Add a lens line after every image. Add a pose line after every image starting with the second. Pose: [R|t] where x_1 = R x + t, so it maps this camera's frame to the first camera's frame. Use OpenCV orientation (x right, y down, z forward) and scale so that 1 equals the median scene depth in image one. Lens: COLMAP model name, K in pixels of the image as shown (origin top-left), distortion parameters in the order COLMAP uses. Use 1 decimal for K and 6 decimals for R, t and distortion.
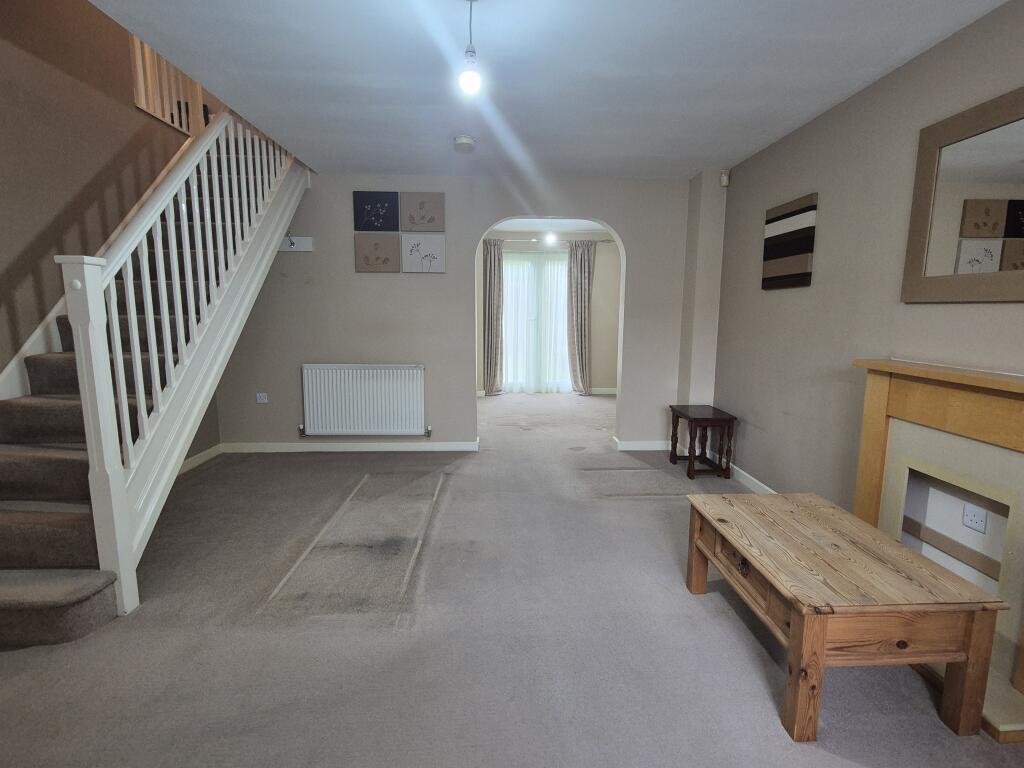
lens RADIAL K [[471.4, 0, 509.9], [0, 471.4, 385.9], [0, 0, 1]] dist [0.001453, -0.001189]
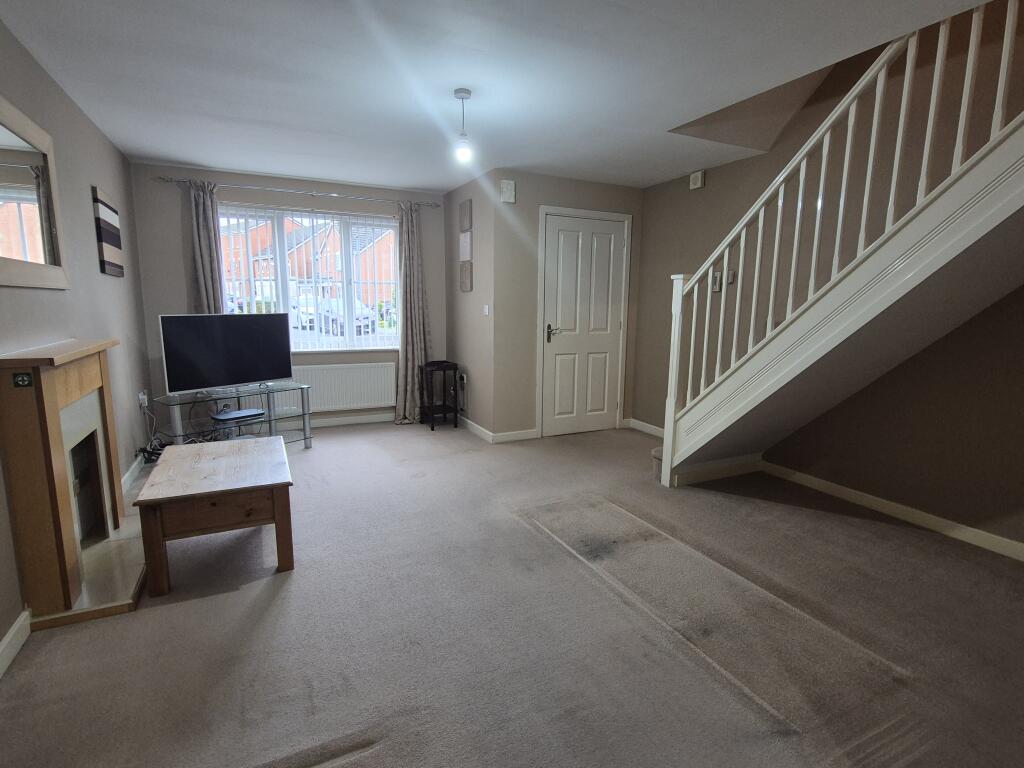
lens RADIAL K [[534.3, 0, 518.5], [0, 534.3, 388.6], [0, 0, 1]] dist [-0.002229, -0.001582]
pose [[-0.902945, 0.055782, -0.426120, 0.309428], [-0.081748, 0.951142, 0.297735, -0.252494], [0.421909, 0.303673, -0.854269, 1.585119]]
